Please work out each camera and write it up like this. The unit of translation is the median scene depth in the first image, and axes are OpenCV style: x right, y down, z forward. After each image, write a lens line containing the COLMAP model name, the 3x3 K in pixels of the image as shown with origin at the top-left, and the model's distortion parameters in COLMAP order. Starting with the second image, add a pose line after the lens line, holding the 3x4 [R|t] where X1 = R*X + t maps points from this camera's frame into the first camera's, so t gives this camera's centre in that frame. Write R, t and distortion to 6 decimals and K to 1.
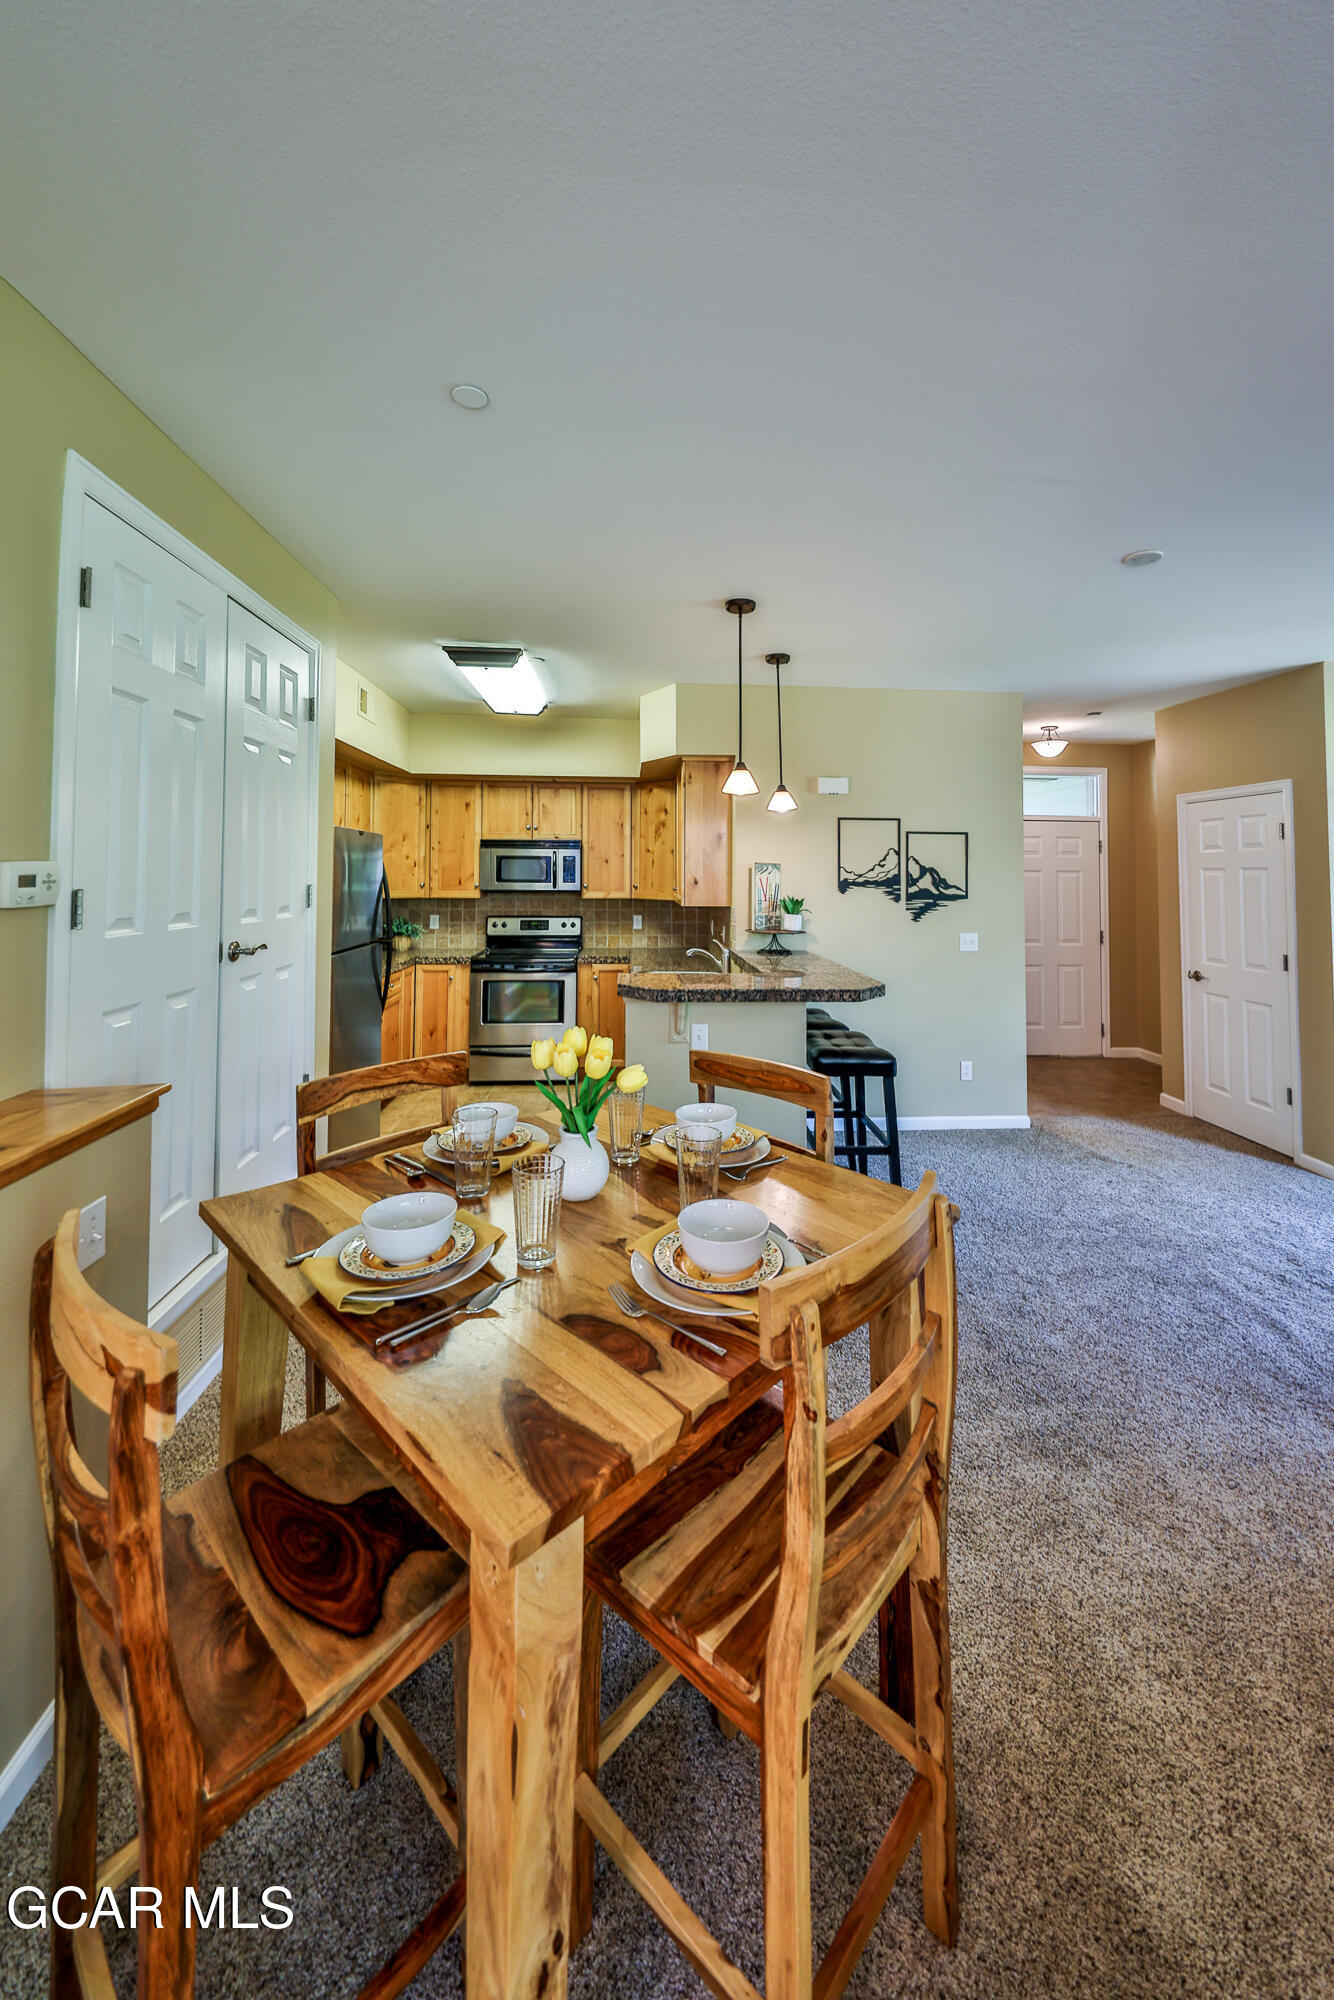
lens RADIAL K [[735.5, 0, 684.1], [0, 735.5, 842.2], [0, 0, 1]] dist [0.001809, 0.000015]
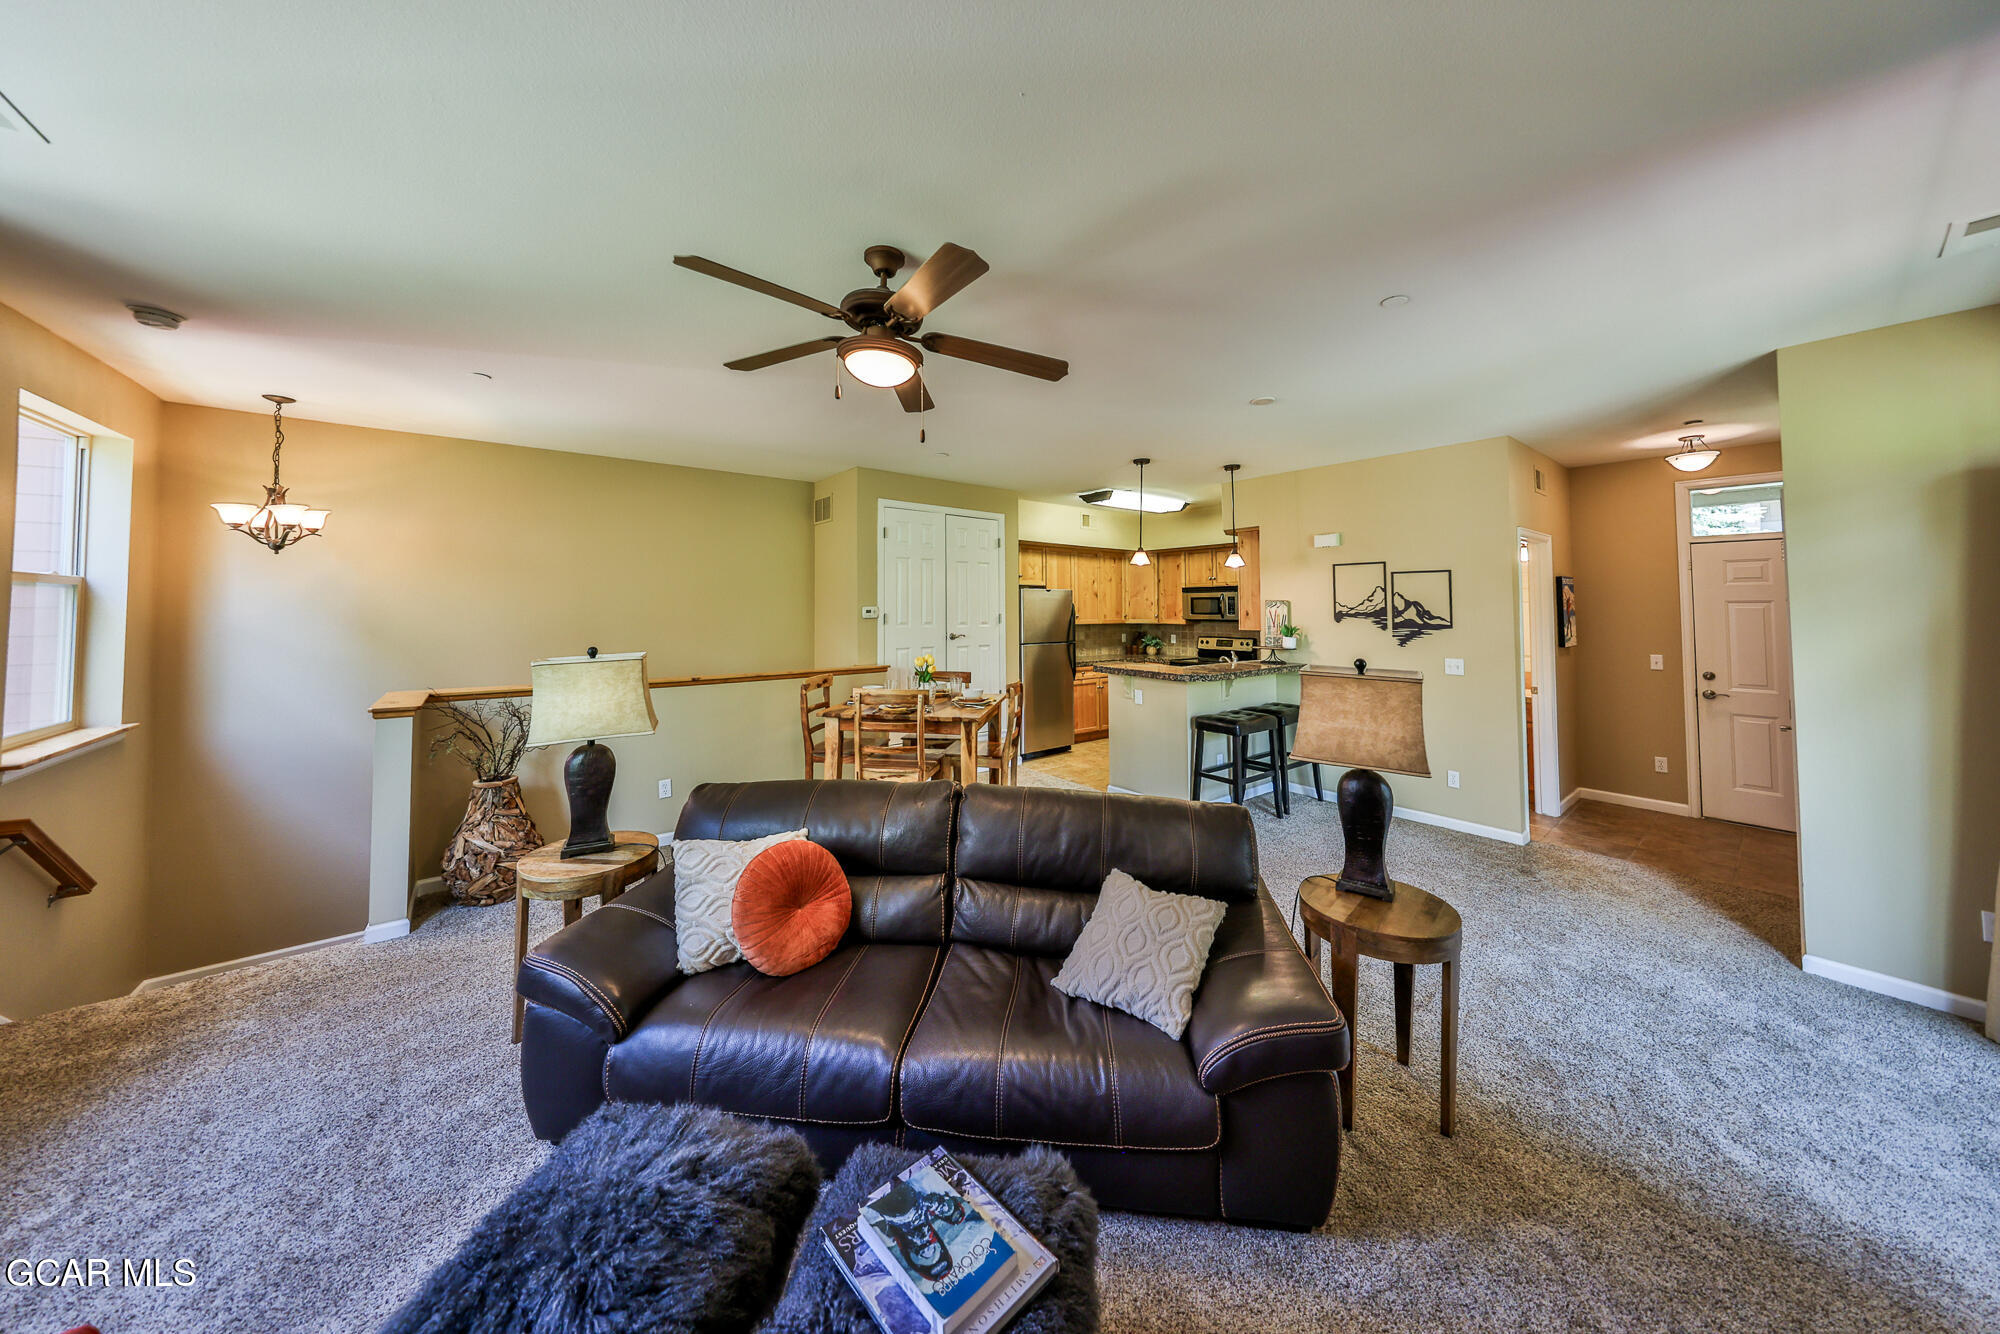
lens RADIAL K [[623.9, 0, 1002.0], [0, 623.9, 579.2], [0, 0, 1]] dist [-0.004740, 0.000192]
pose [[0.564787, -0.045571, -0.823978, 0.655496], [0.039995, 0.998812, -0.027826, 0.000153], [0.824267, -0.017239, 0.565939, -0.093614]]
